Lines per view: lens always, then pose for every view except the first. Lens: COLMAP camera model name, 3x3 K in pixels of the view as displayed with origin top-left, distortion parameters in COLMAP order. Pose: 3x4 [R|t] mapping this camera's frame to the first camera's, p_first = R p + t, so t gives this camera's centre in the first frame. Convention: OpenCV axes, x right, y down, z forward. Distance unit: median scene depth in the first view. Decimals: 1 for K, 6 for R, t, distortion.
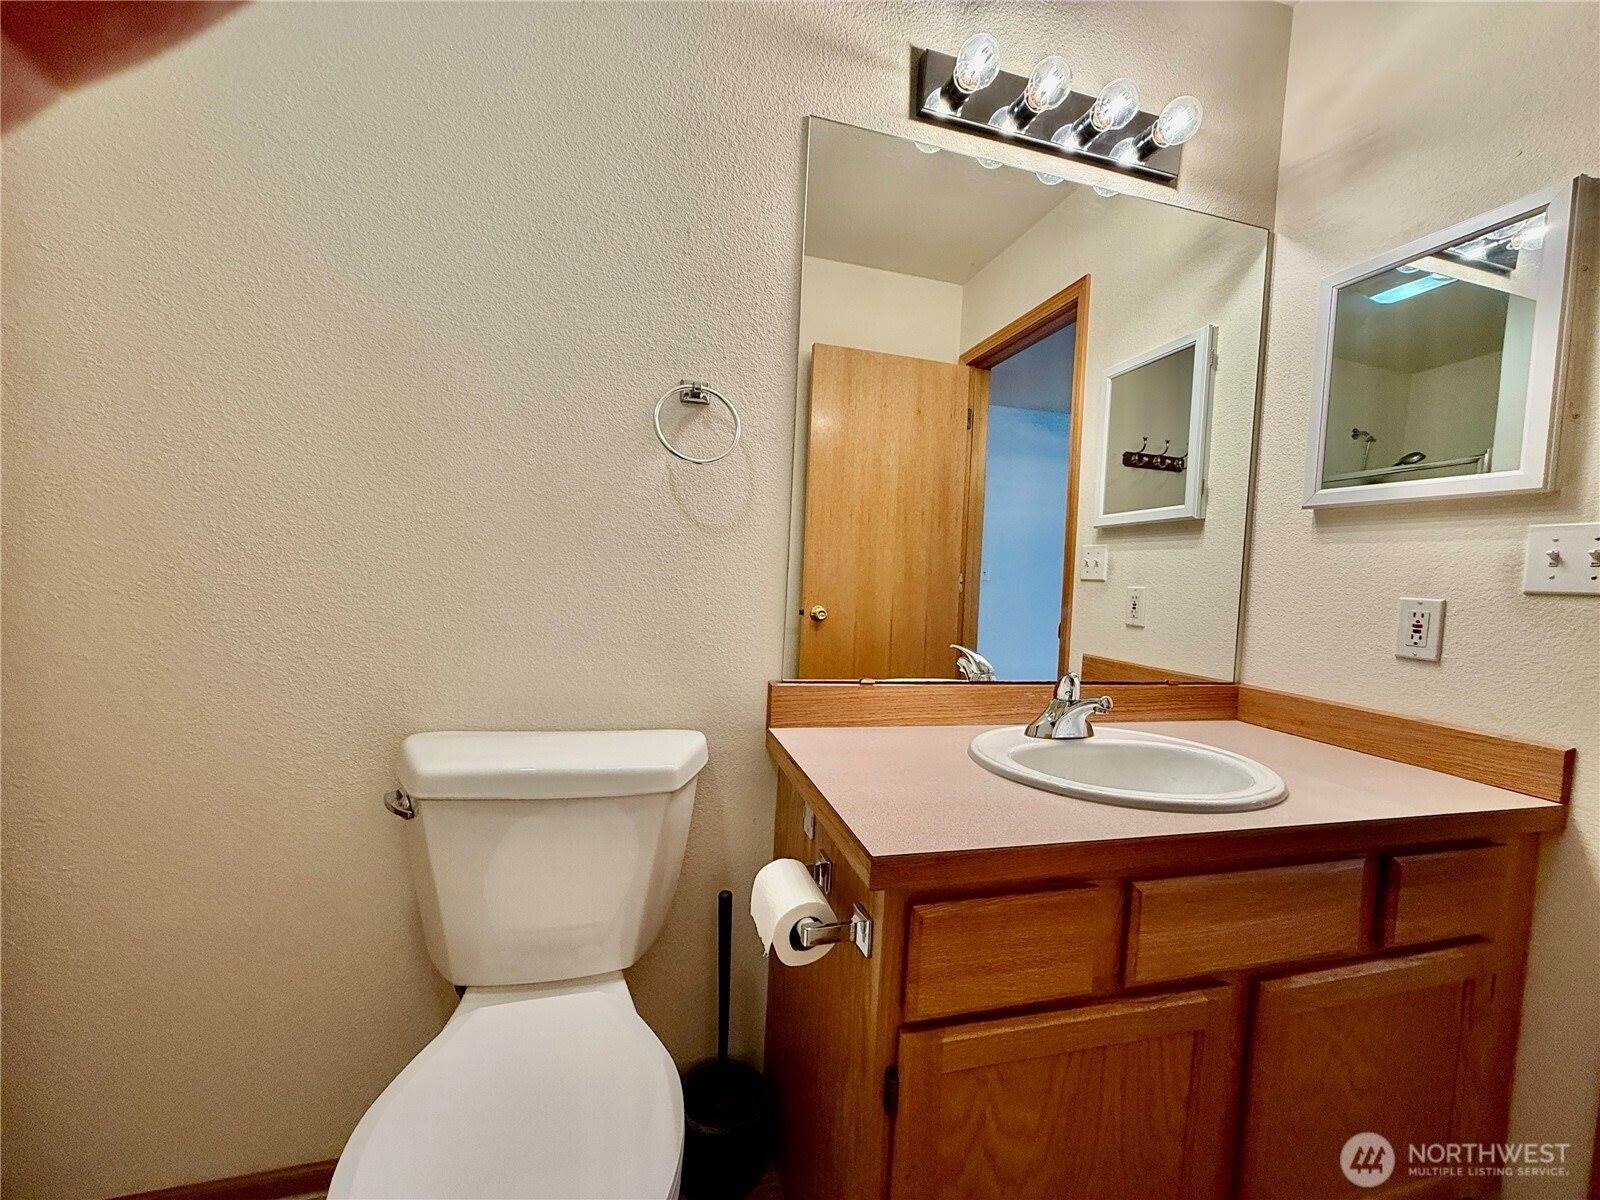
lens RADIAL K [[639.5, 0, 803.5], [0, 639.5, 596.7], [0, 0, 1]] dist [-0.000824, 0.000875]
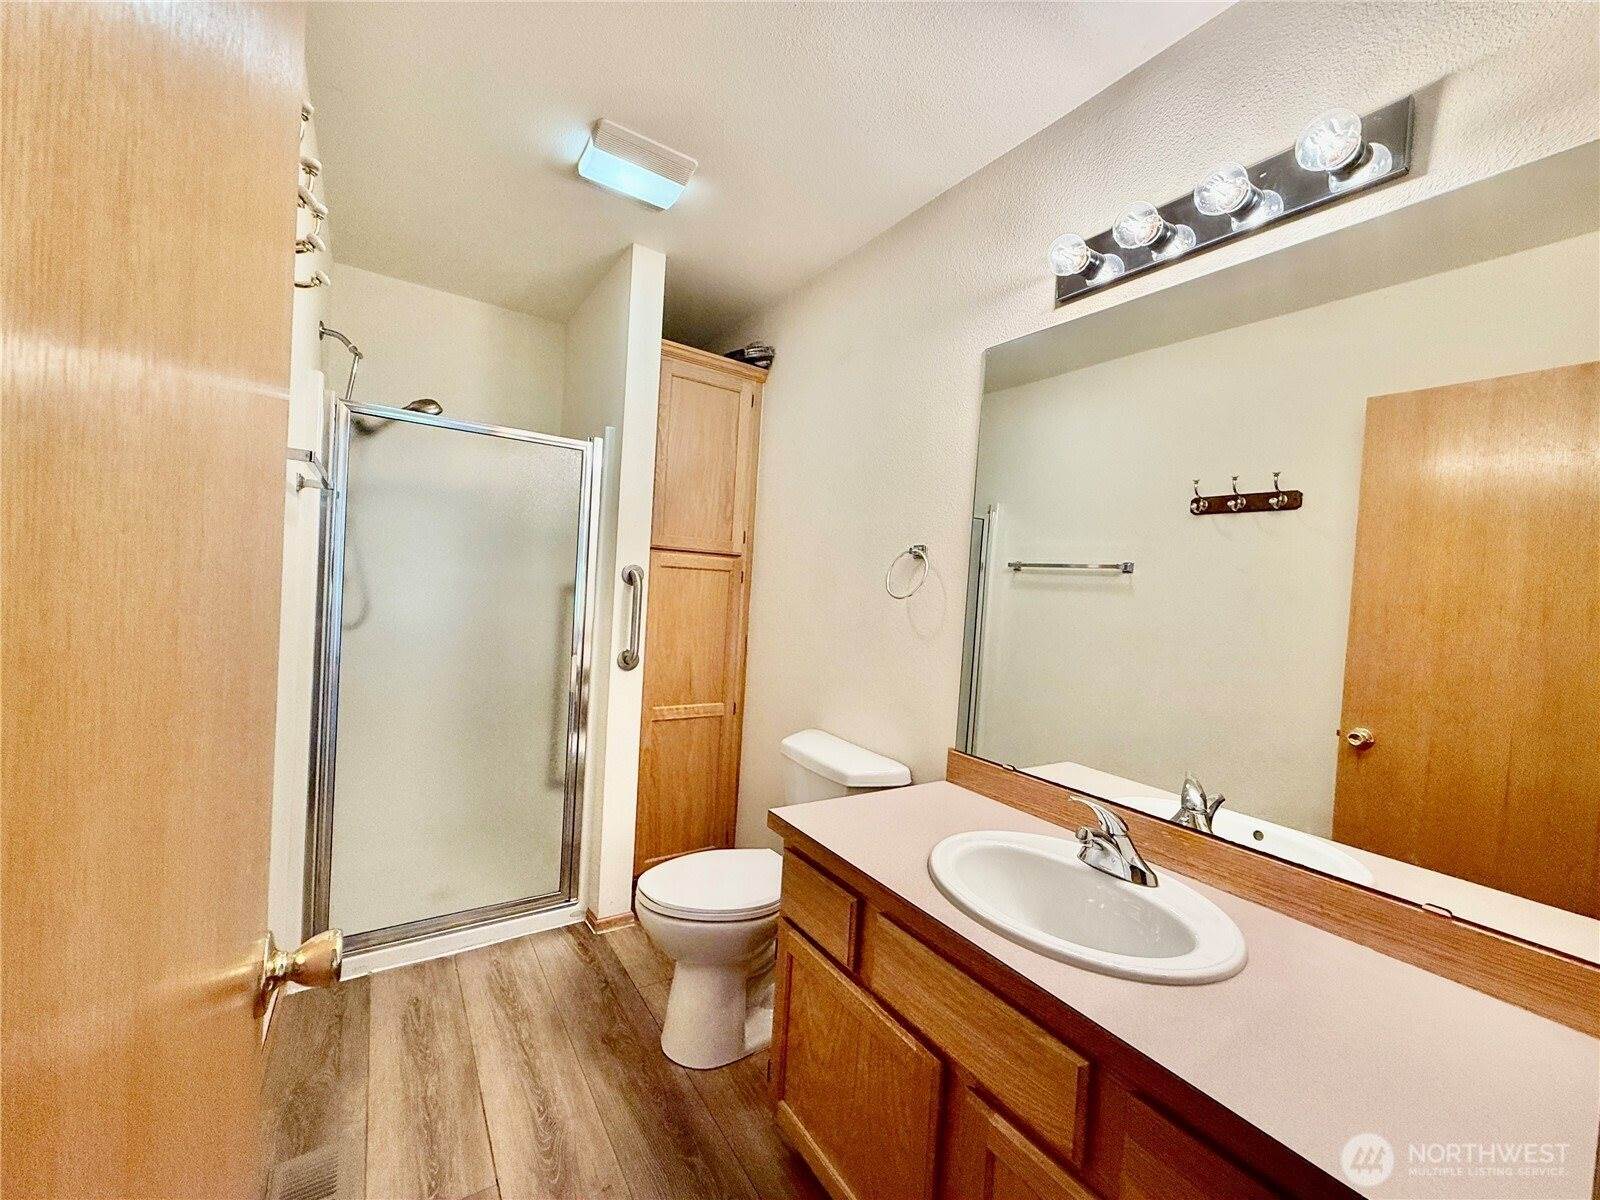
lens RADIAL K [[639.5, 0, 803.9], [0, 639.5, 598.1], [0, 0, 1]] dist [-0.000824, 0.000875]
pose [[0.313300, -0.004665, -0.949643, 1.254522], [-0.091835, 0.995152, -0.035186, -0.120729], [0.945203, 0.098234, 0.311353, 0.240315]]
